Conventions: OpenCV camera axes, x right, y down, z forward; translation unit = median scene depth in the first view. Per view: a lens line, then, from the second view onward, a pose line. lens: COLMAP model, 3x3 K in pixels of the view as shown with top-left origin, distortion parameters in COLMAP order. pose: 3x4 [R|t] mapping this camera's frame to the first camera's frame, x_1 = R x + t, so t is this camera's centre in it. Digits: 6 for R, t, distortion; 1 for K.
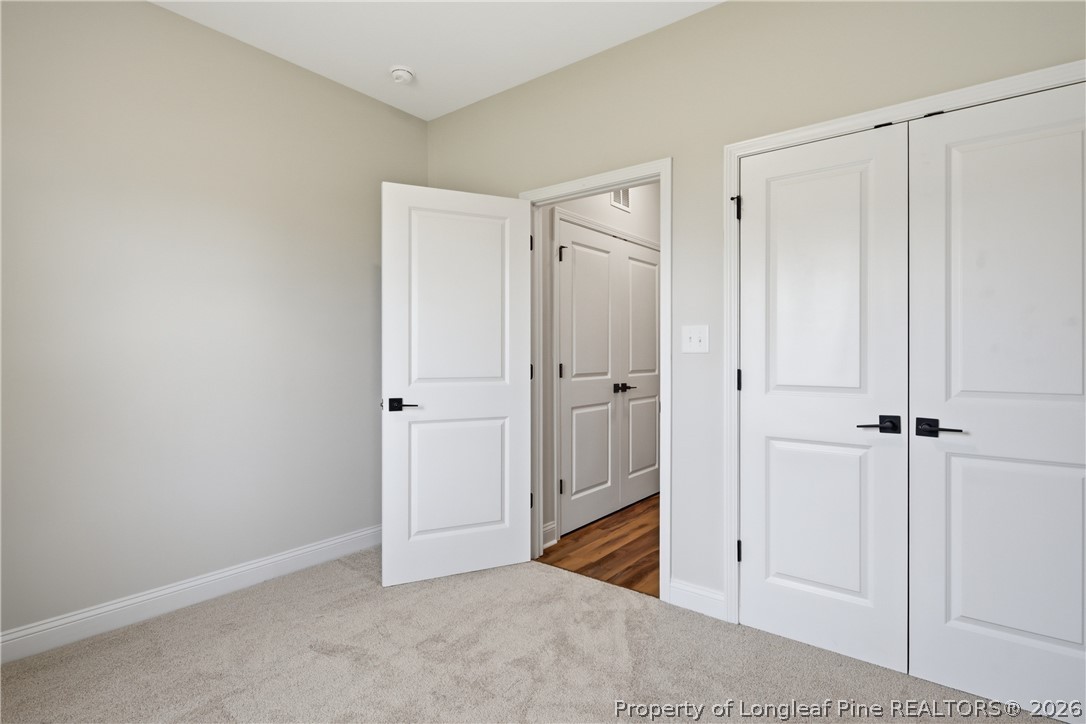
lens RADIAL K [[530.9, 0, 528.4], [0, 530.9, 352.4], [0, 0, 1]] dist [0.001469, -0.000399]
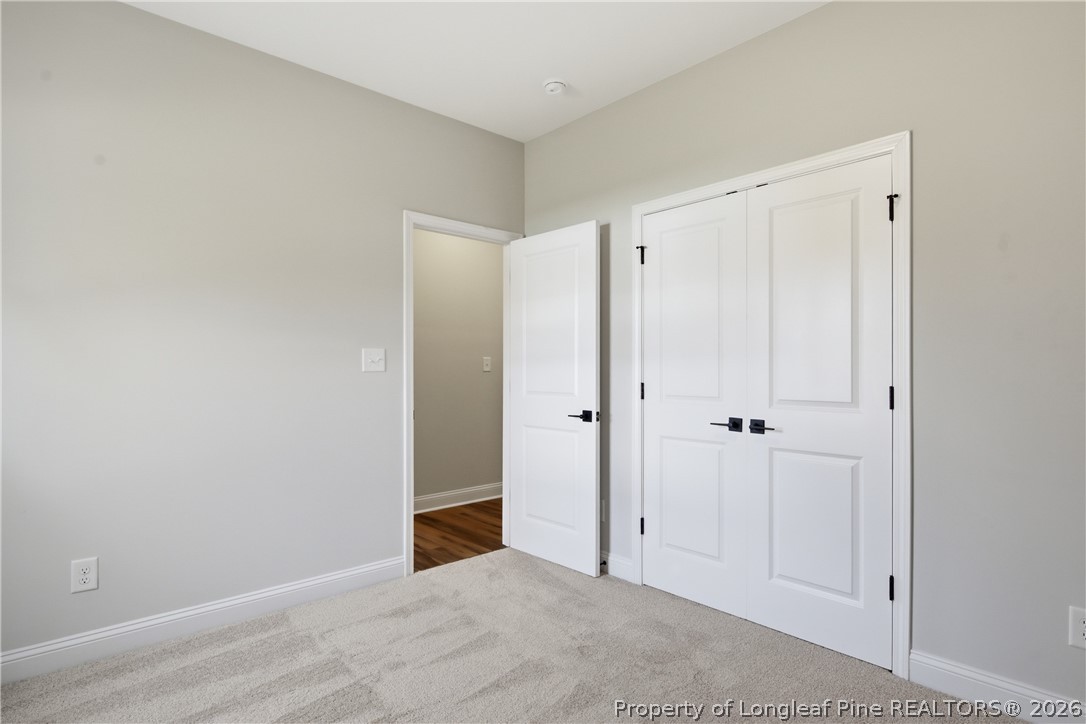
lens RADIAL K [[523.3, 0, 548.5], [0, 523.3, 365.3], [0, 0, 1]] dist [-0.000476, -0.000339]
pose [[0.991193, -0.002756, -0.132399, 0.340549], [0.001643, 0.999962, -0.008515, 0.000995], [0.132418, 0.008223, 0.991160, -0.261879]]
